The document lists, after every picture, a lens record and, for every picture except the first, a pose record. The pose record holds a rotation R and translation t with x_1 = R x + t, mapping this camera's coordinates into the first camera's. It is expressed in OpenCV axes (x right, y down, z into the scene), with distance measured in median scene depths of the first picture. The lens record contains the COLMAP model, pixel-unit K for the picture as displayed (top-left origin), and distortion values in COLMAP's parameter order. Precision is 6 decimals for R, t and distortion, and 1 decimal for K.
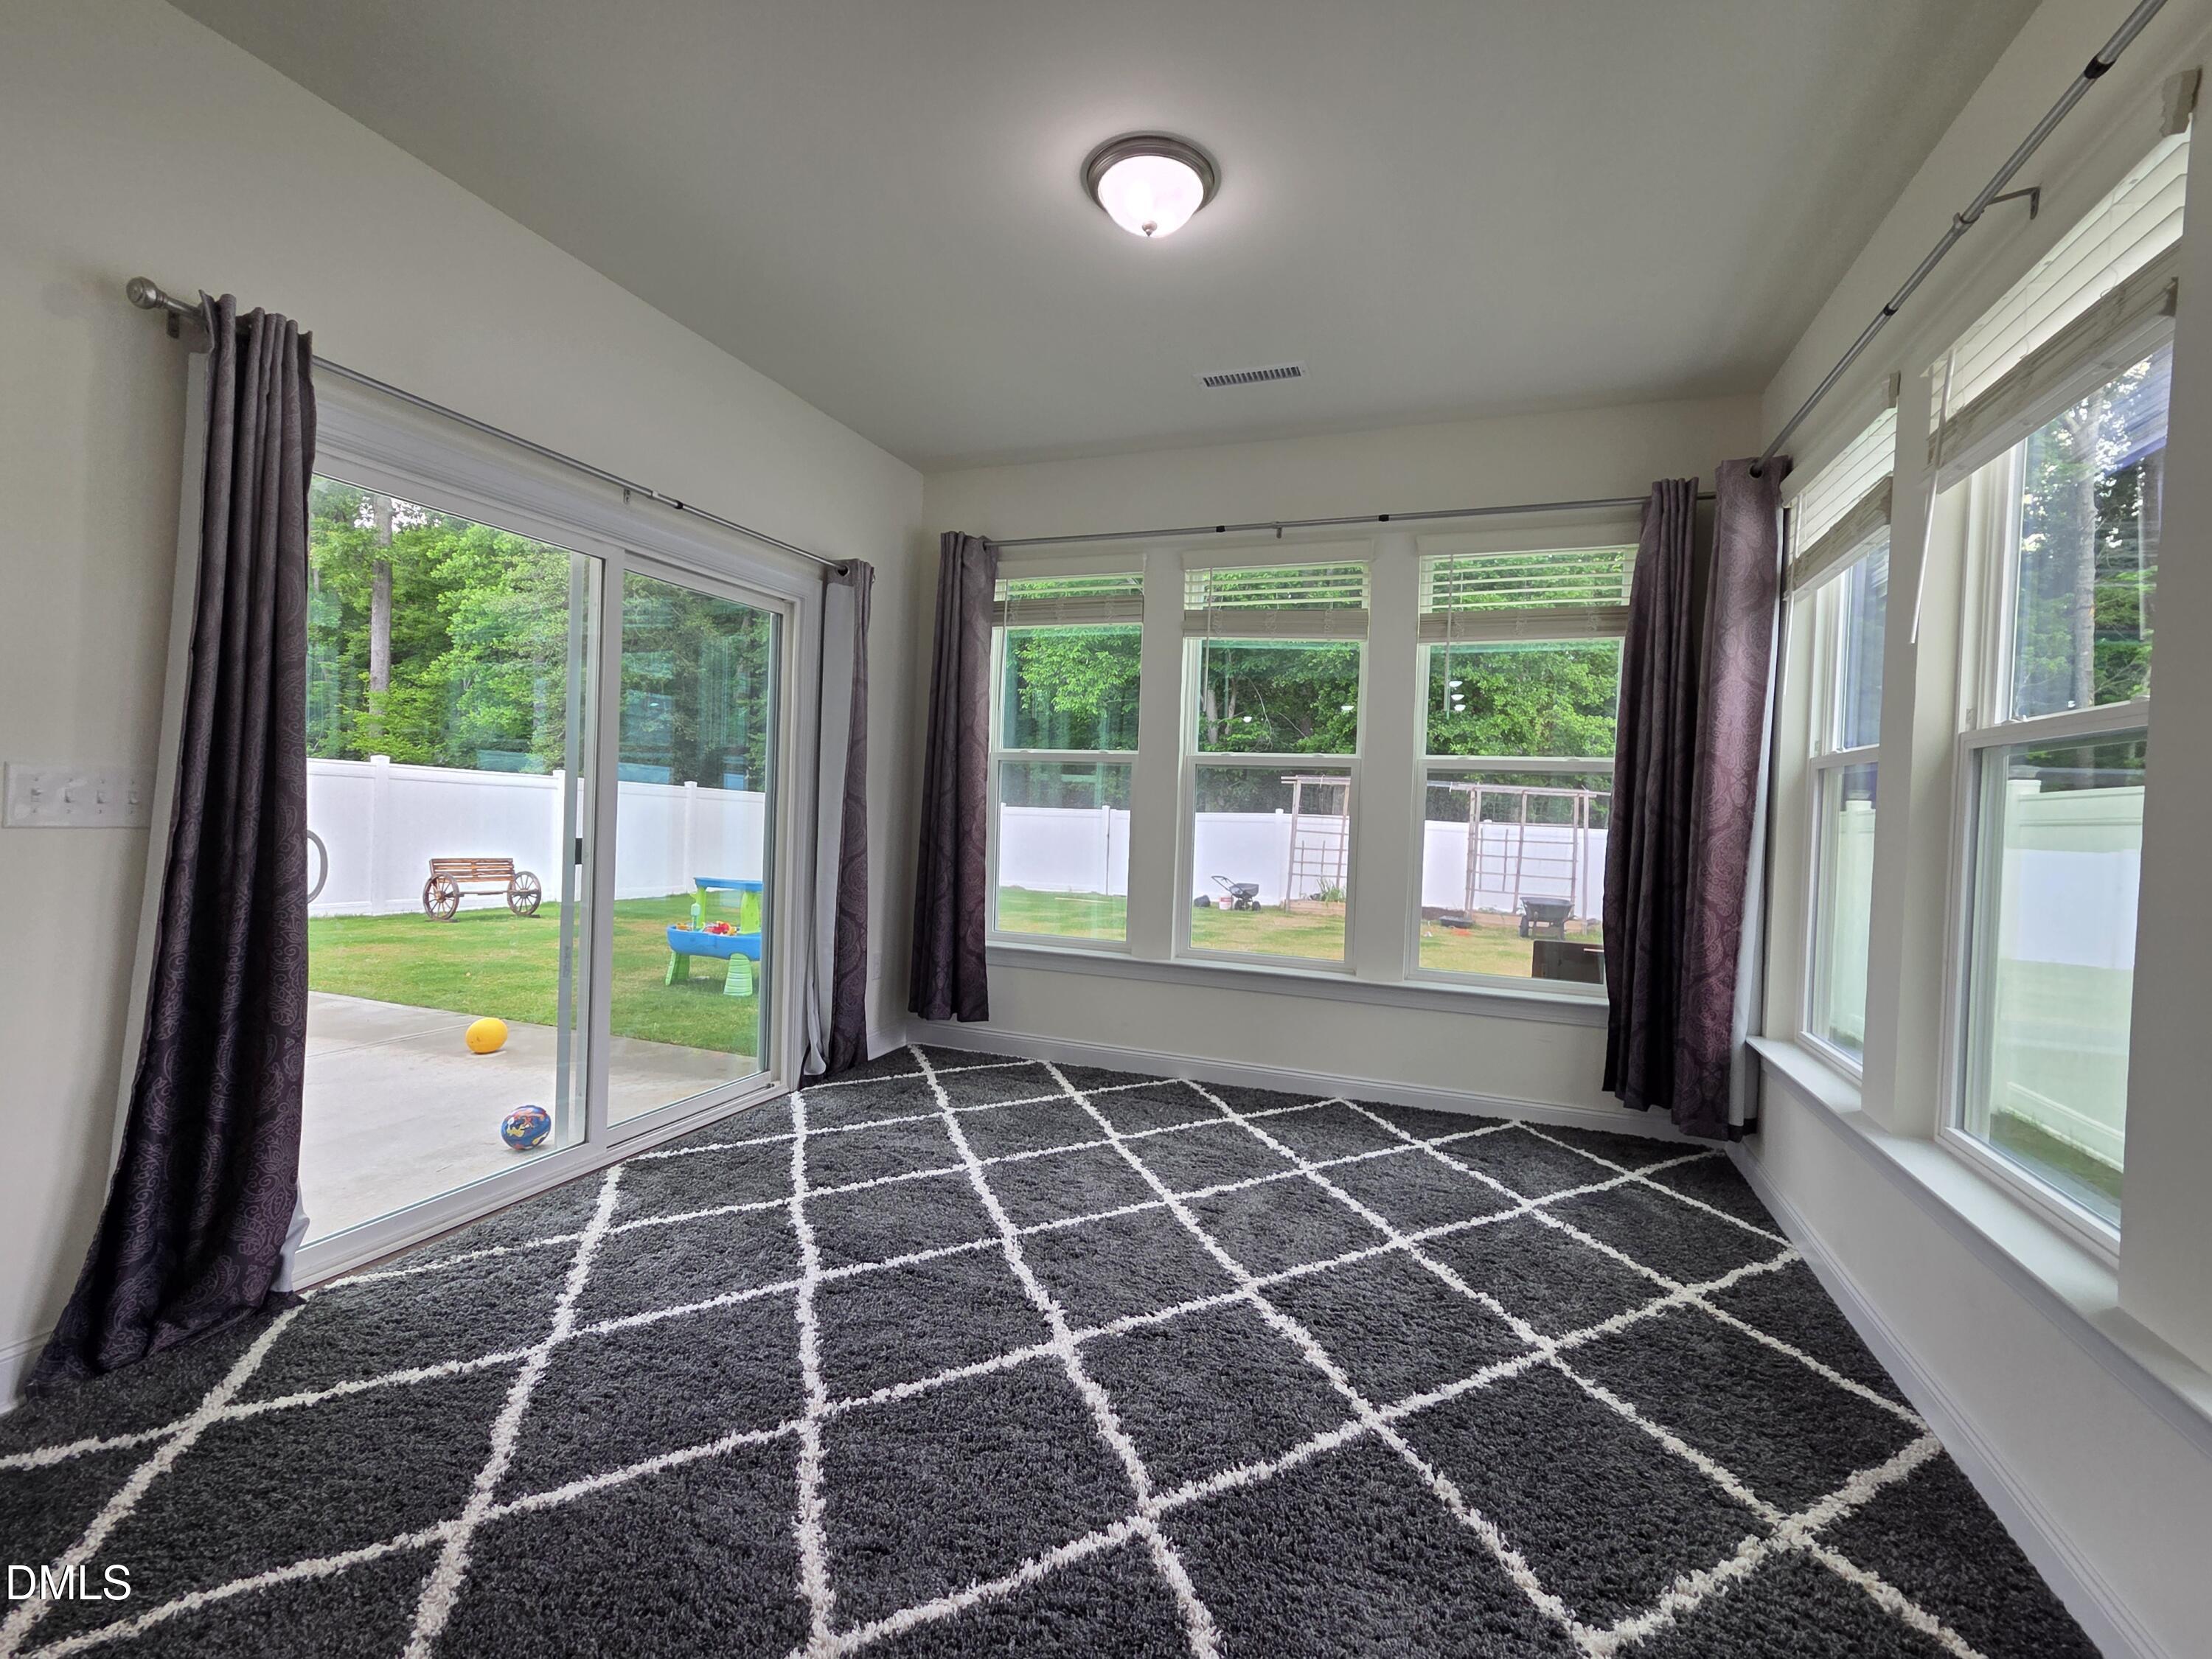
lens RADIAL K [[904.0, 0, 1105.4], [0, 904.0, 828.0], [0, 0, 1]] dist [0.002838, -0.001469]
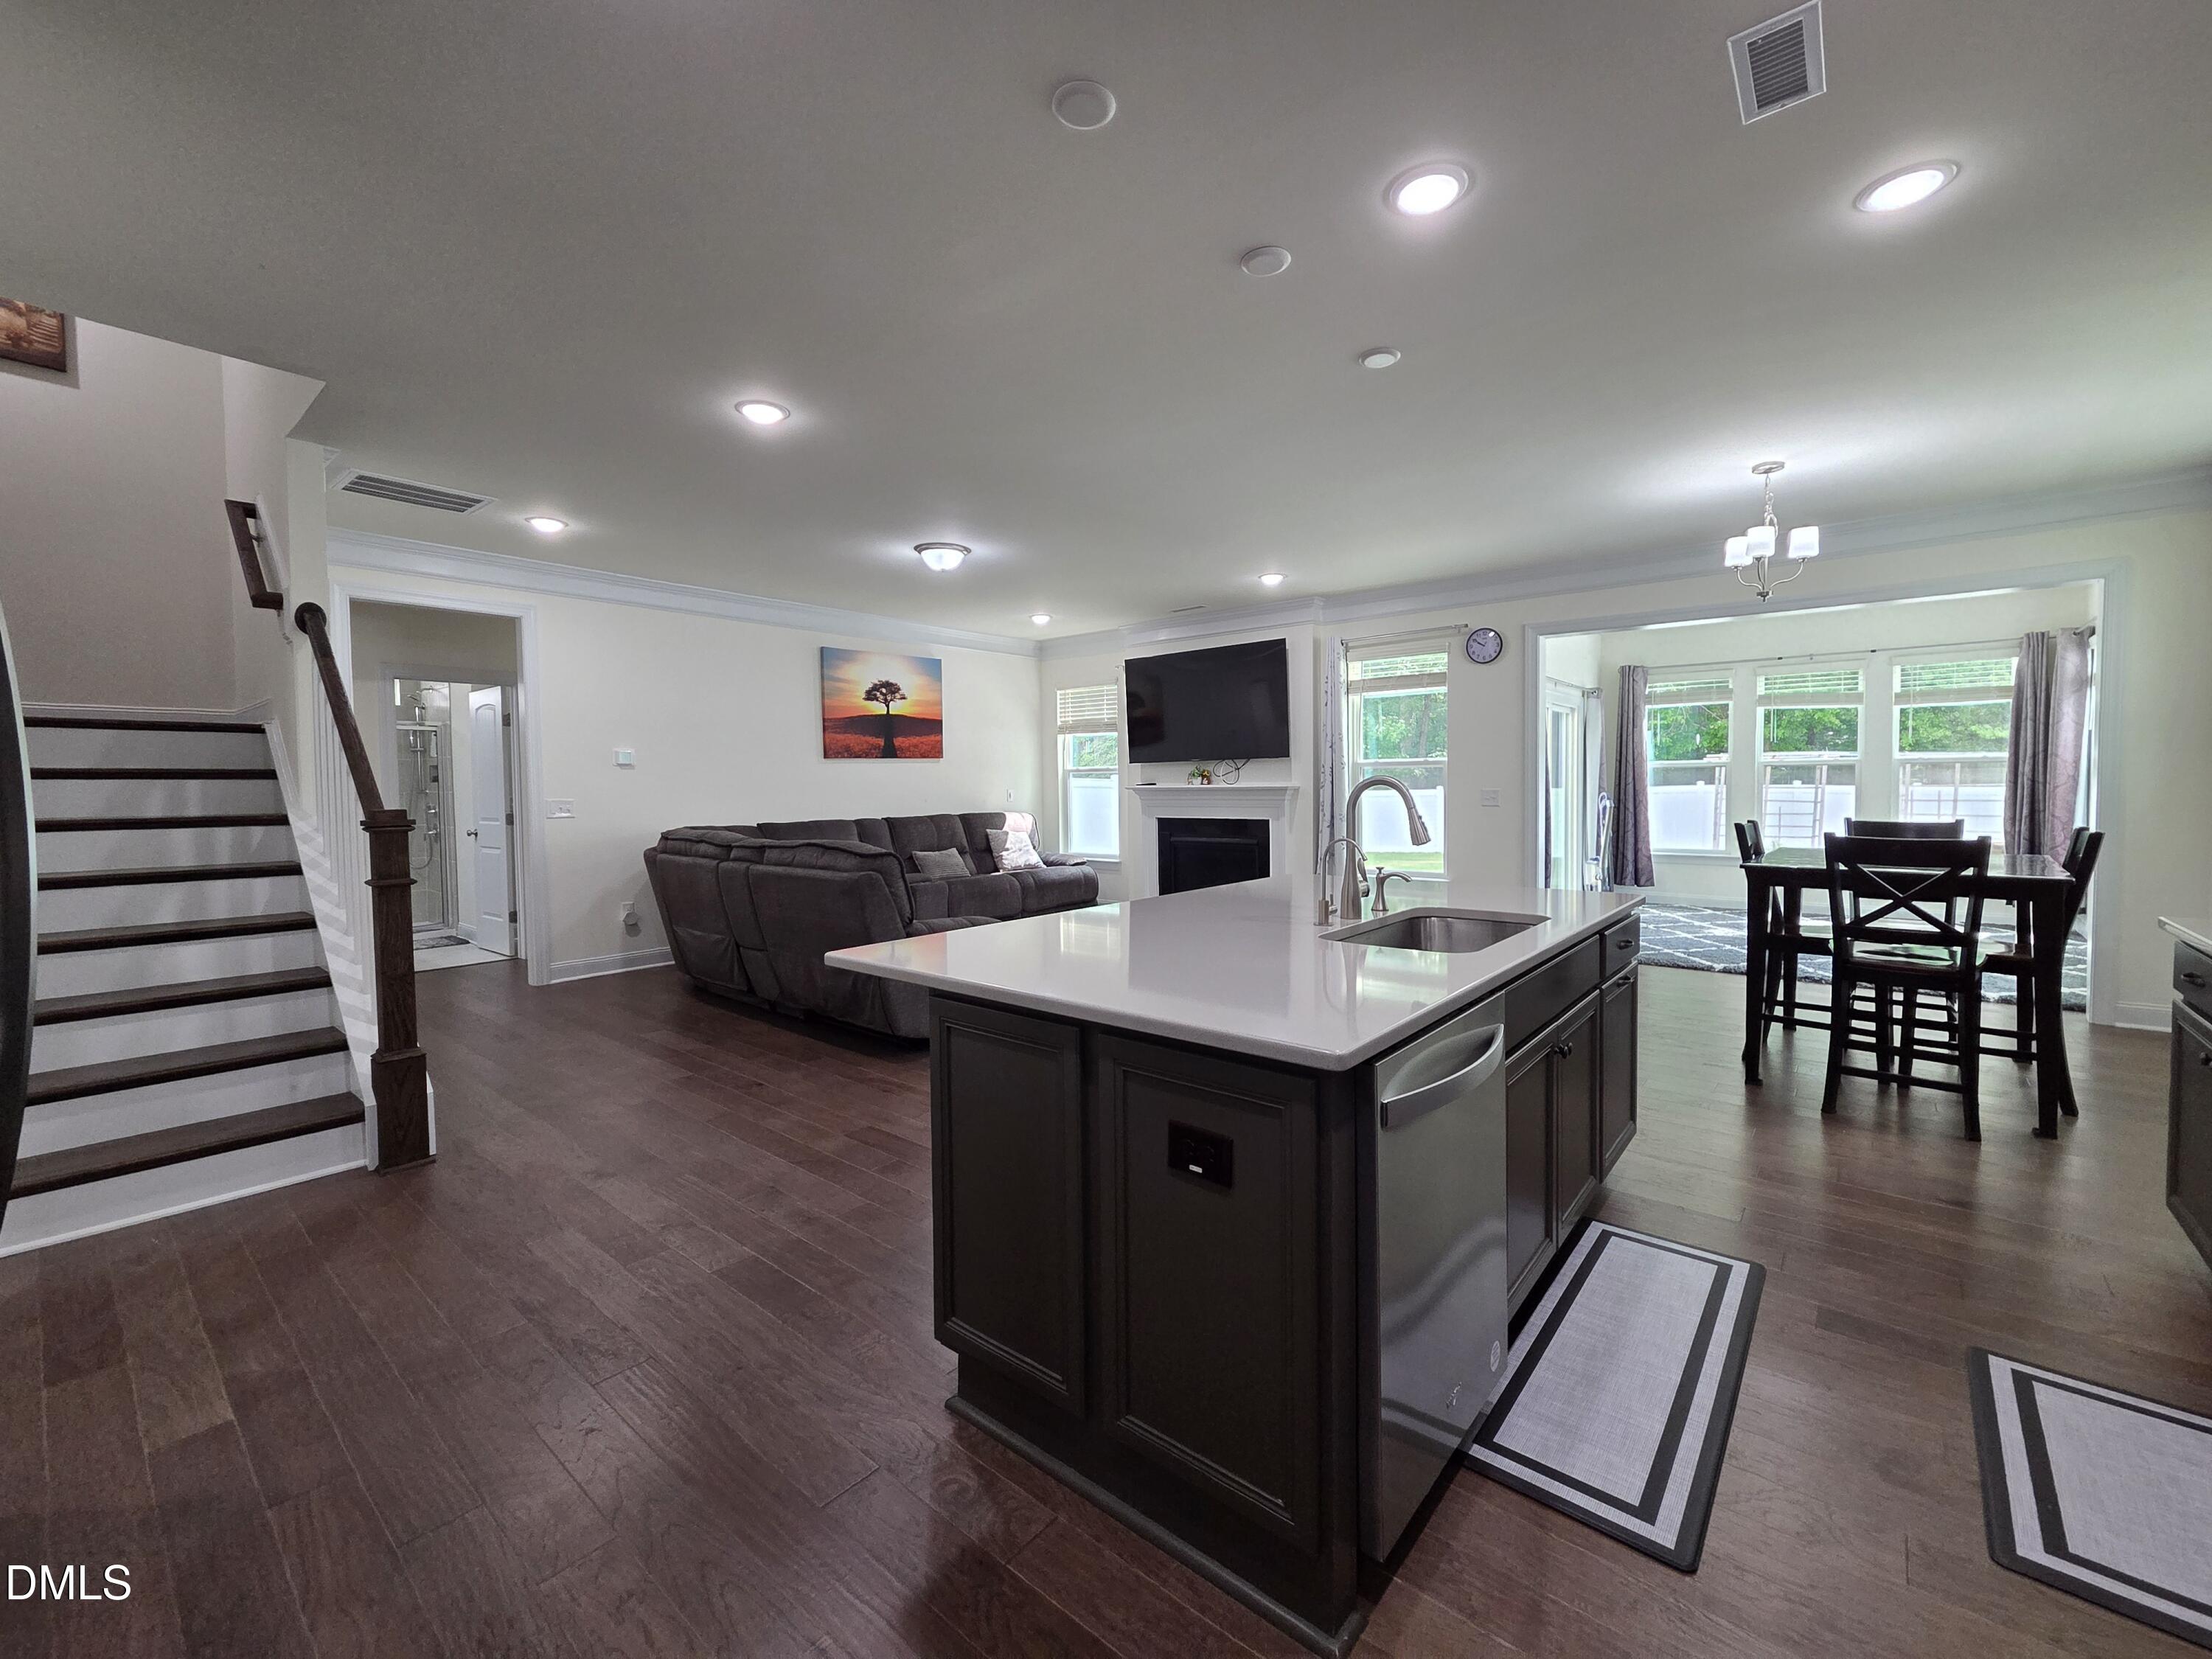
lens RADIAL K [[904.0, 0, 1088.4], [0, 904.0, 825.9], [0, 0, 1]] dist [0.002838, -0.001469]
pose [[0.944590, -0.031519, -0.326735, -0.702075], [0.035807, 0.999333, 0.007115, -0.000200], [0.326293, -0.018421, 0.945089, -1.524178]]
